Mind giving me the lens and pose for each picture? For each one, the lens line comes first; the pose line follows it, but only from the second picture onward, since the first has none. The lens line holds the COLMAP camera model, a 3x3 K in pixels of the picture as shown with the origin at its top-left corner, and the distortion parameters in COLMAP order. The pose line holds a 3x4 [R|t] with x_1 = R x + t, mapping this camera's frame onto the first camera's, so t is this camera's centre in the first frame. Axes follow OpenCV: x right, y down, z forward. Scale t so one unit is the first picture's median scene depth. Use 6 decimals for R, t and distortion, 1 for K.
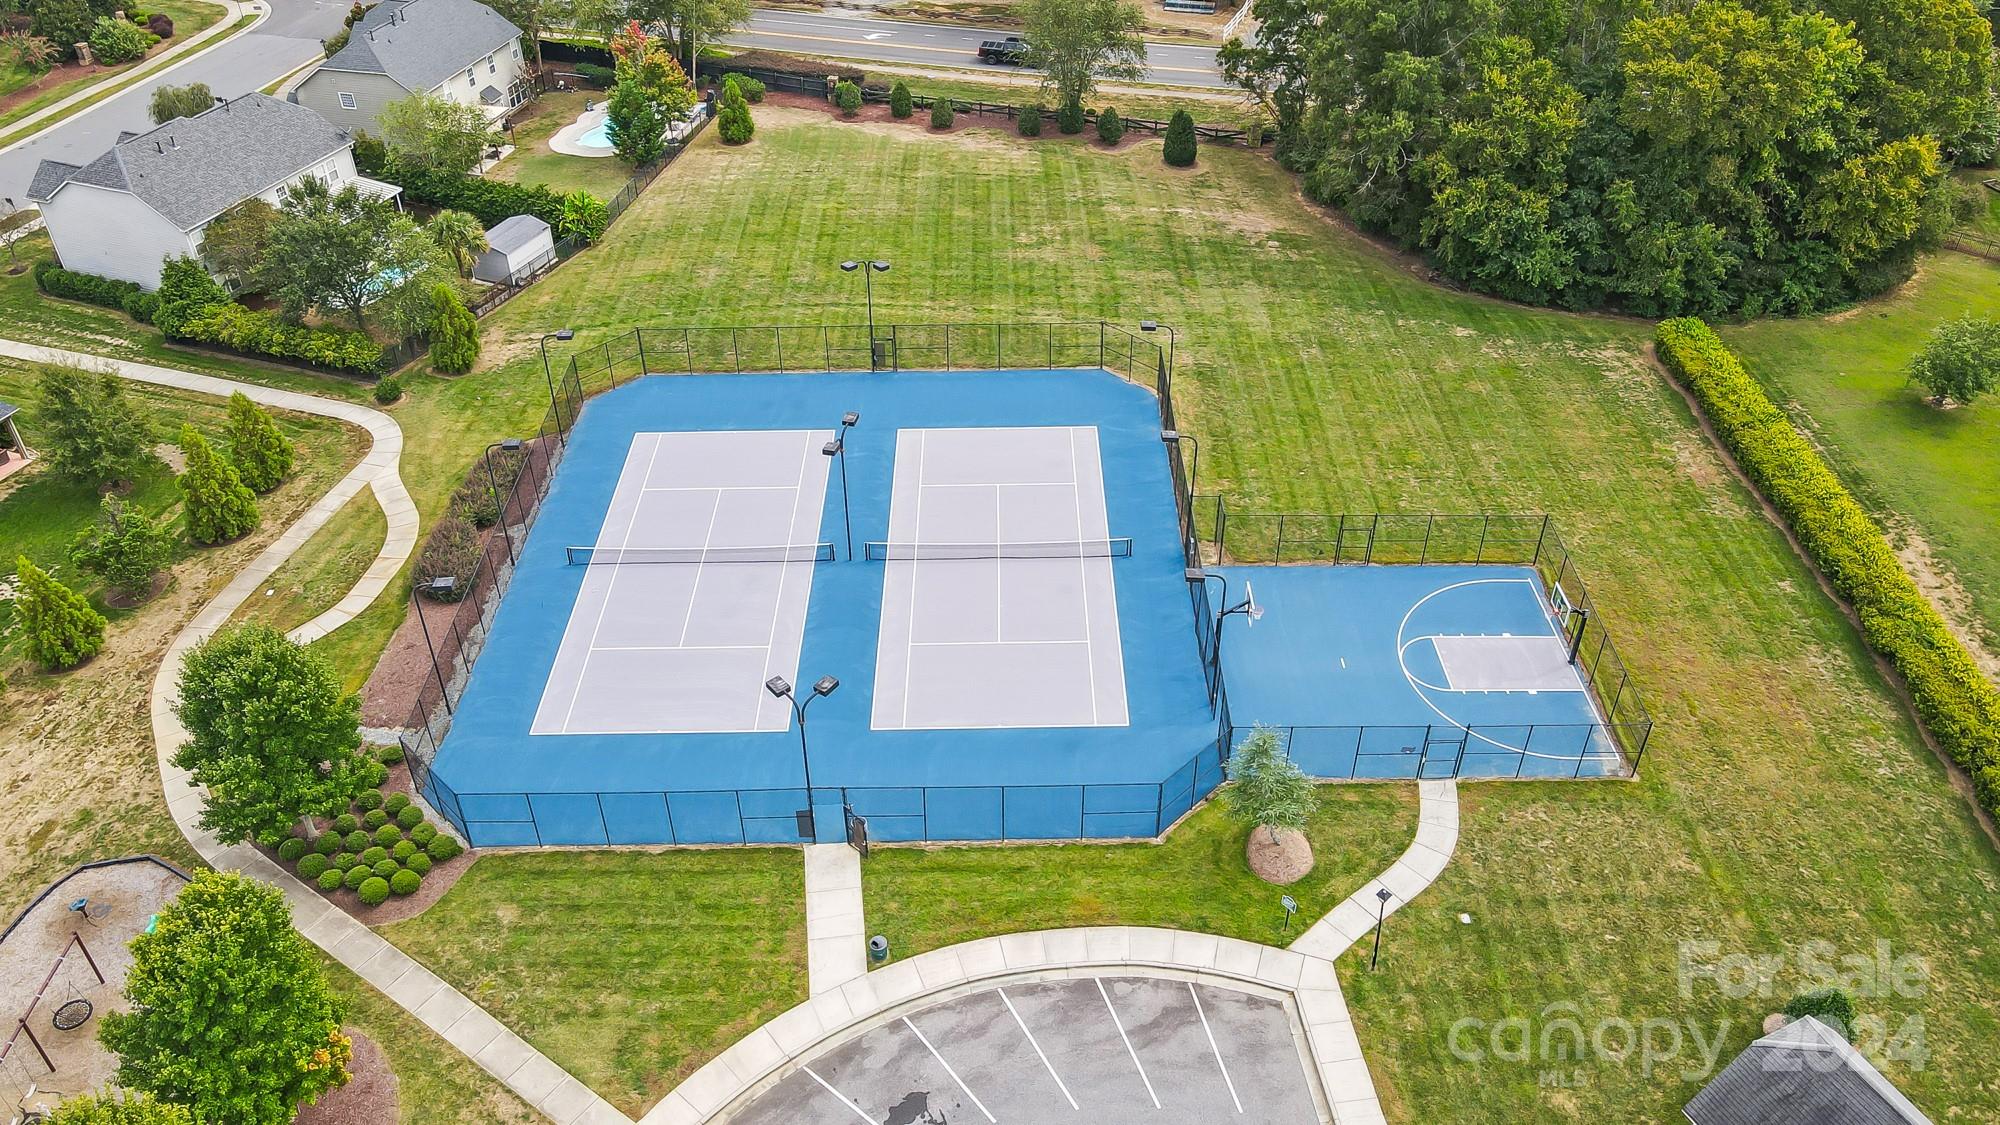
lens RADIAL K [[1448.7, 0, 1006.8], [0, 1448.7, 560.7], [0, 0, 1]] dist [0.000554, 0.018434]
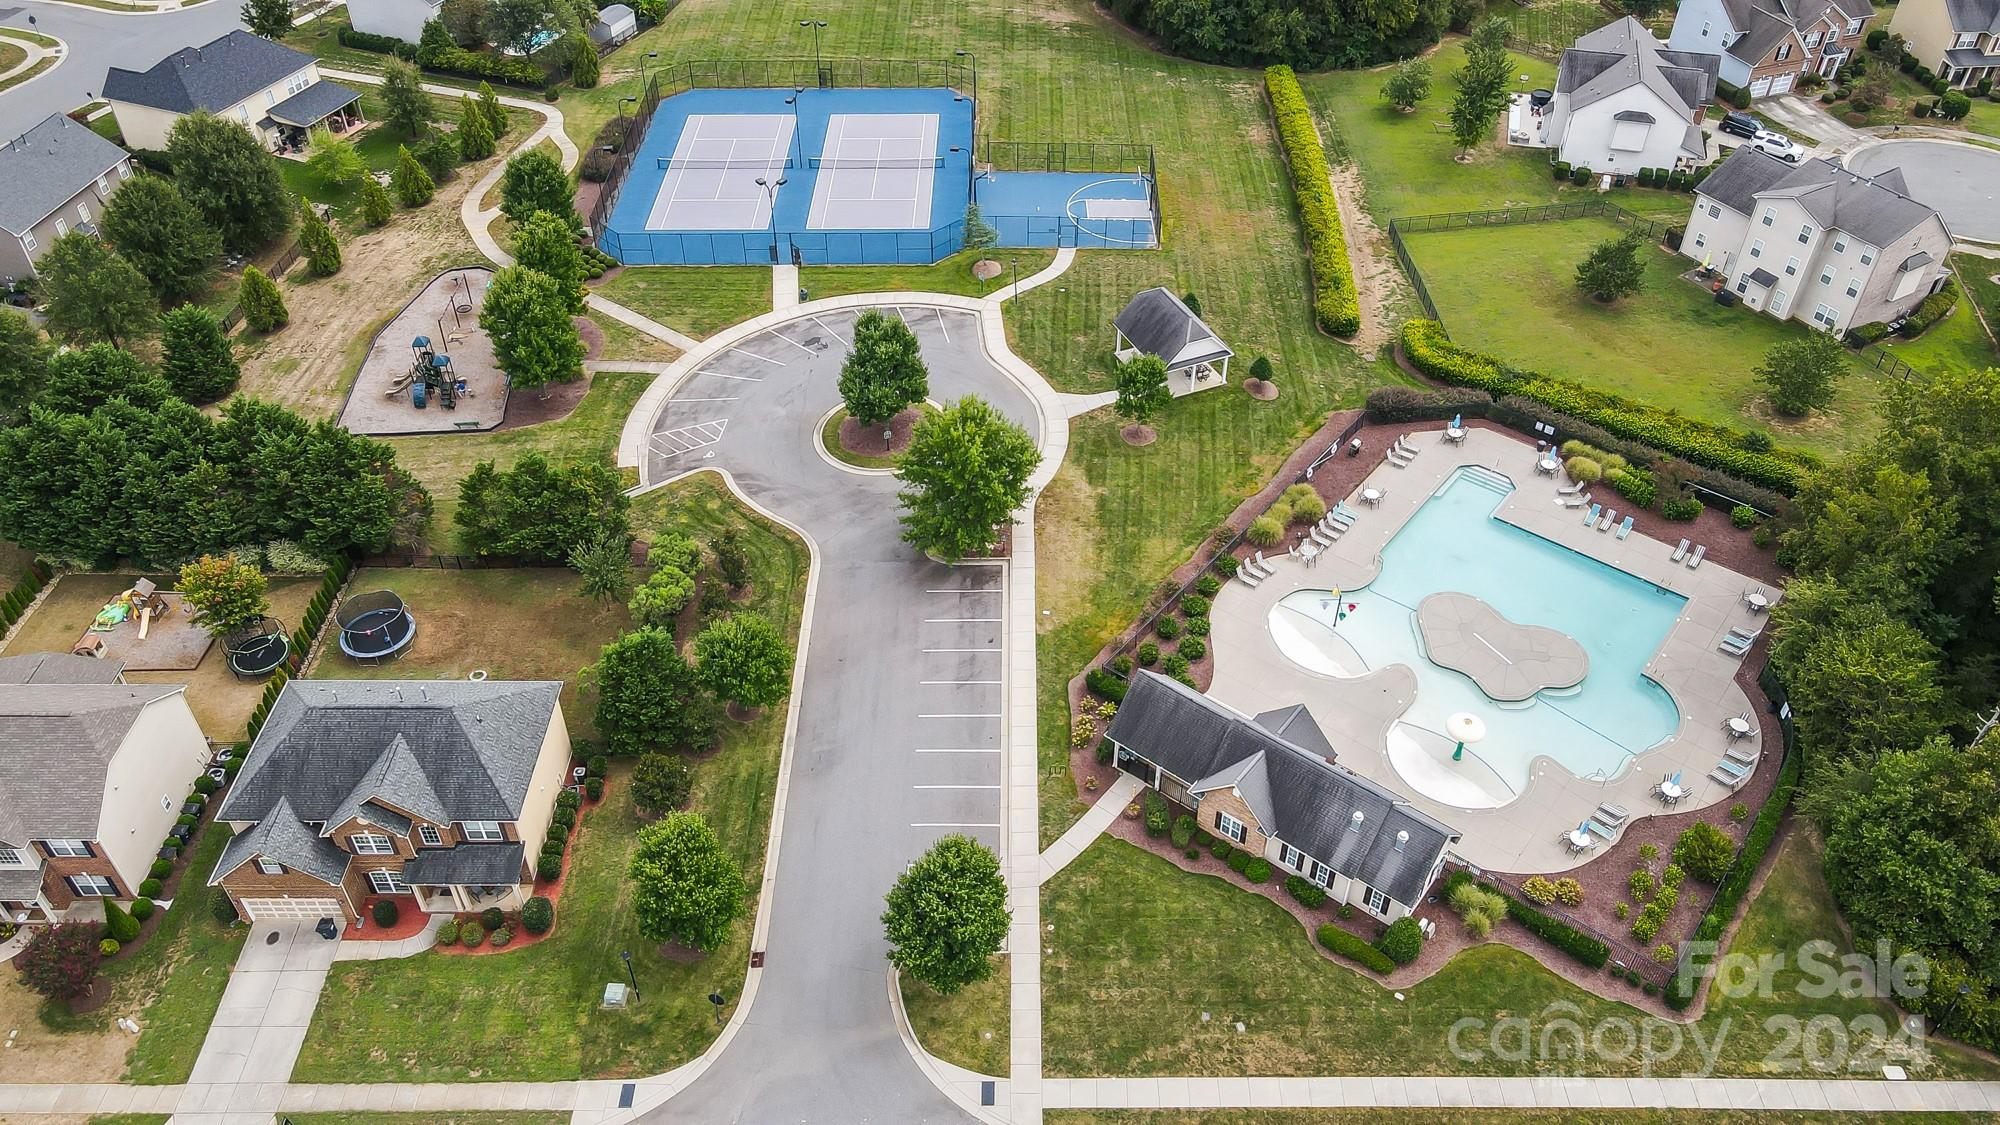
lens RADIAL K [[1448.7, 0, 986.0], [0, 1448.7, 565.5], [0, 0, 1]] dist [0.000554, 0.018434]
pose [[0.999680, 0.017707, -0.018044, 0.163569], [-0.016428, 0.997499, 0.068742, 0.348176], [0.019216, -0.068423, 0.997471, -0.864063]]
